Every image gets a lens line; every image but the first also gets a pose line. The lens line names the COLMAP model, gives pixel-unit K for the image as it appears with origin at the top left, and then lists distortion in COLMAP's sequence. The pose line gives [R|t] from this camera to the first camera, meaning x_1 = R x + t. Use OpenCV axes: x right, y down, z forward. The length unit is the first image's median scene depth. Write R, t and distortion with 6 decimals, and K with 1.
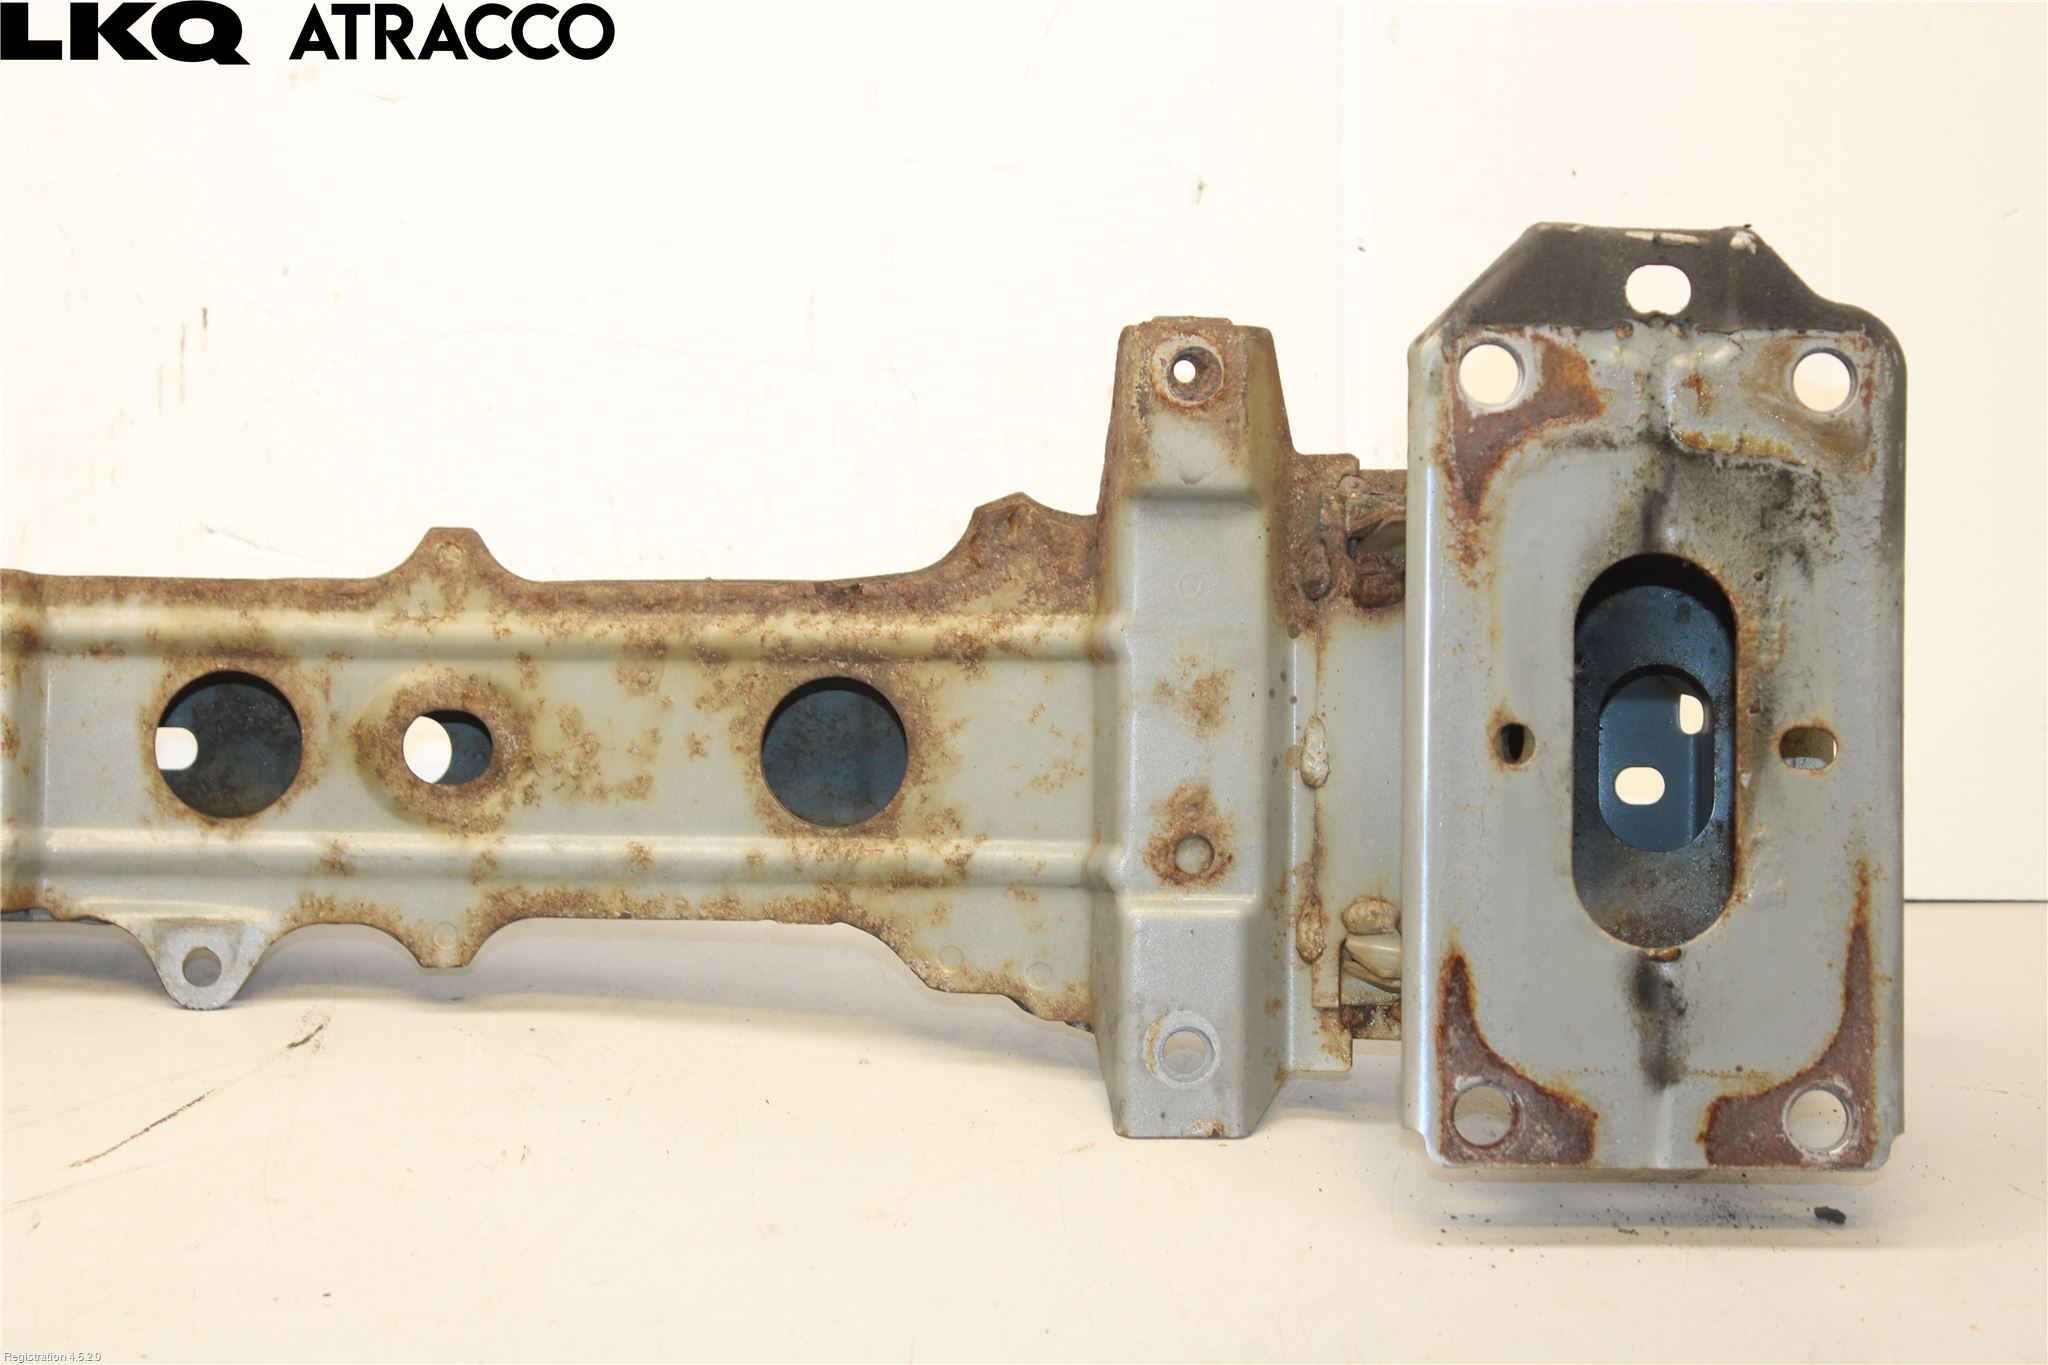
lens RADIAL K [[4211.4, 0, 1027.3], [0, 4211.4, 681.9], [0, 0, 1]] dist [0.016128, 0.000000]
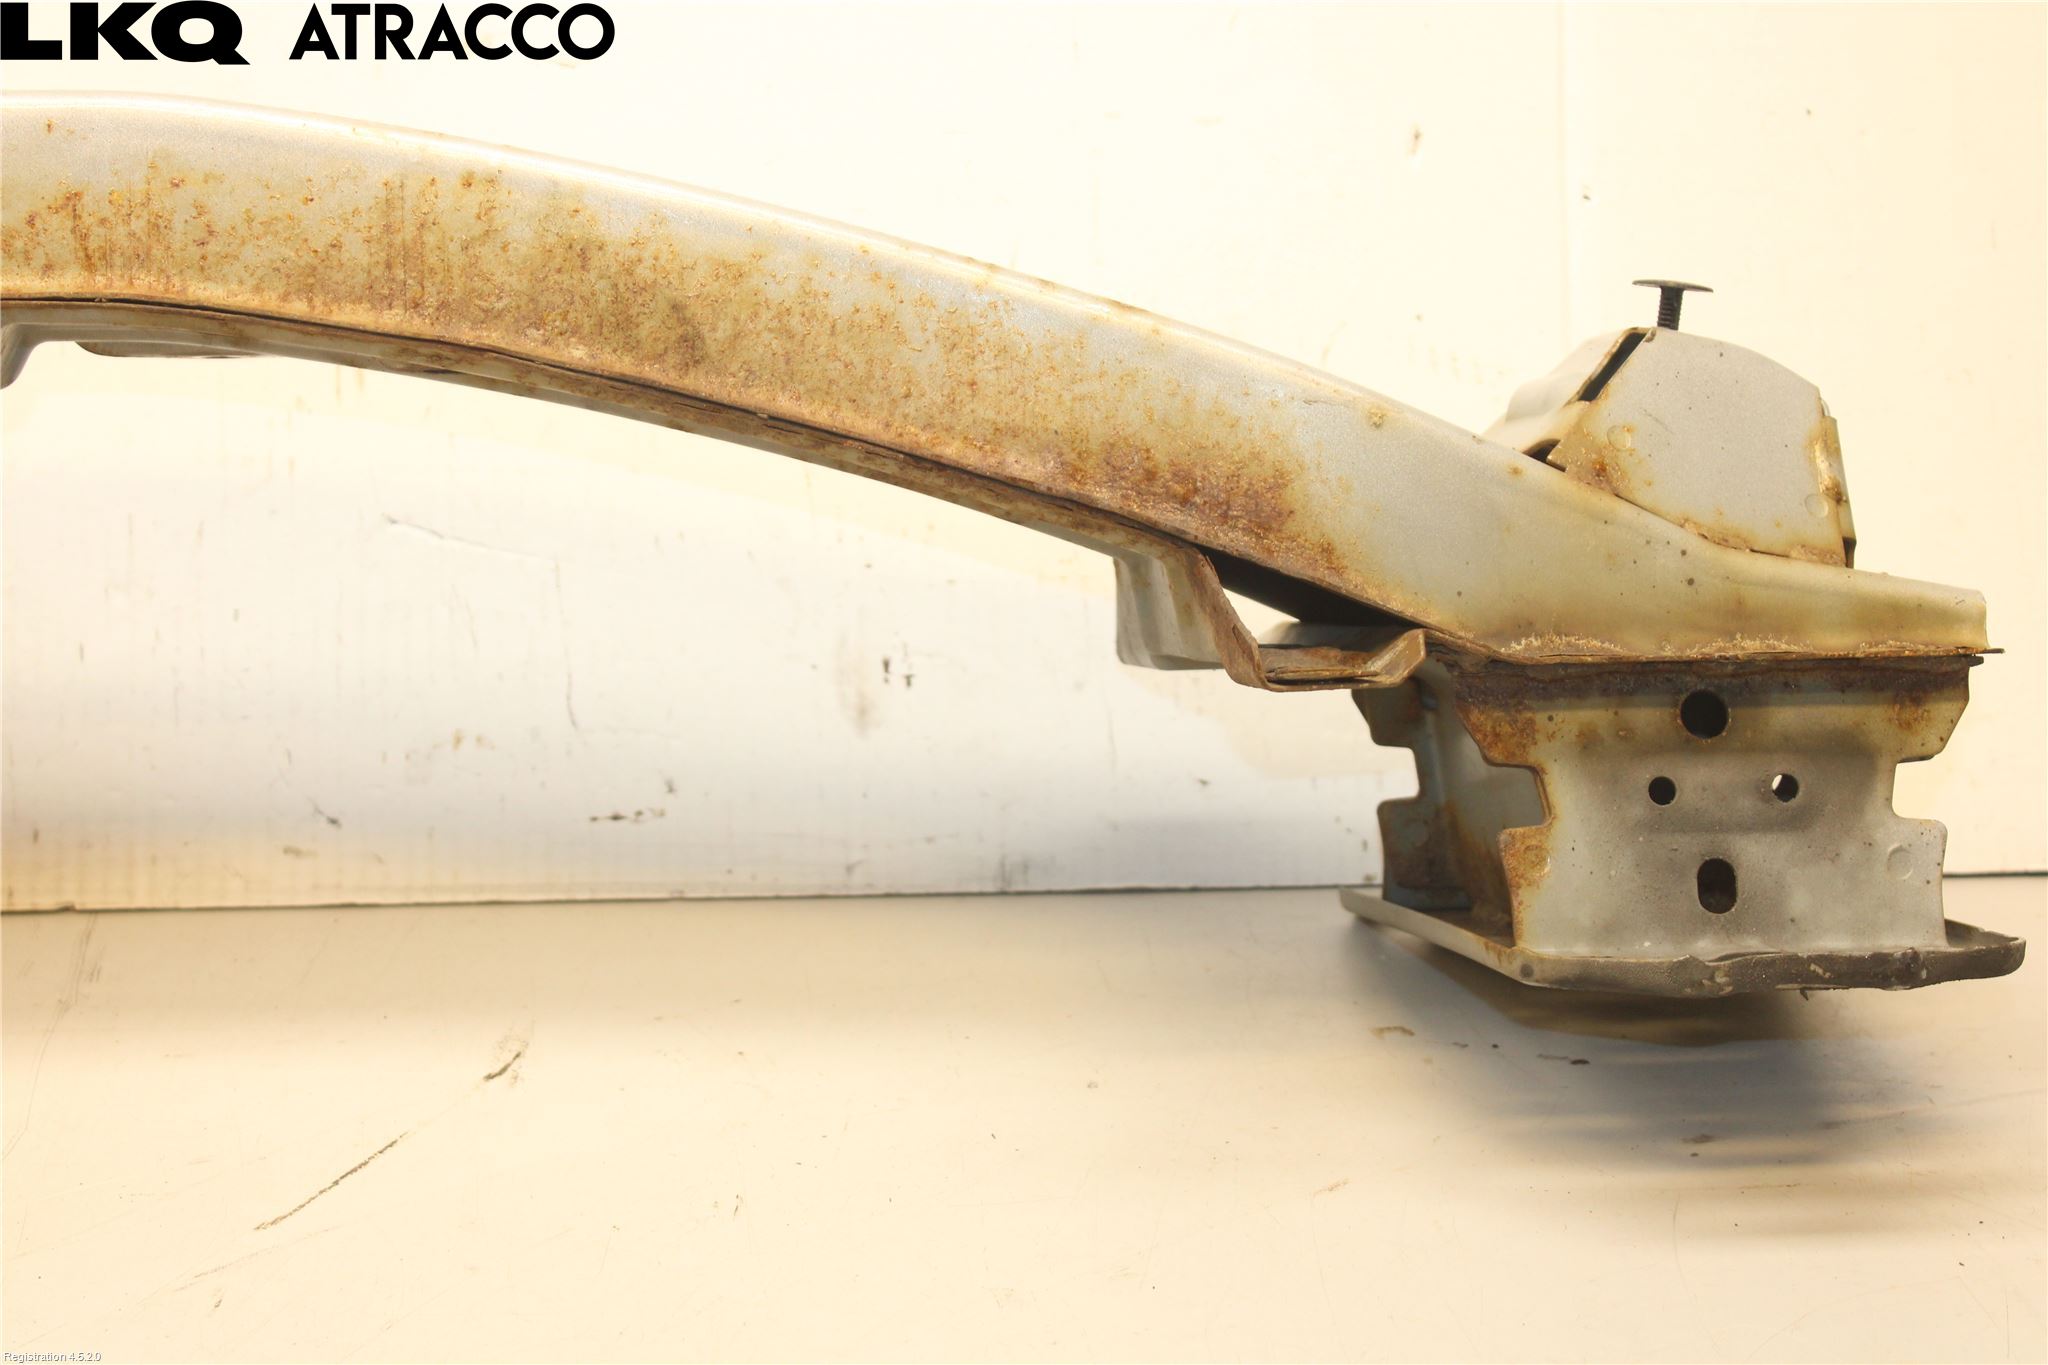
lens RADIAL K [[3859.2, 0, 1024.3], [0, 3859.2, 683.1], [0, 0, 1]] dist [-0.029443, 0.000000]
pose [[0.999172, -0.017789, -0.036596, -0.021050], [0.018950, 0.999320, 0.031638, -0.027117], [0.036008, -0.032305, 0.998829, 0.142411]]
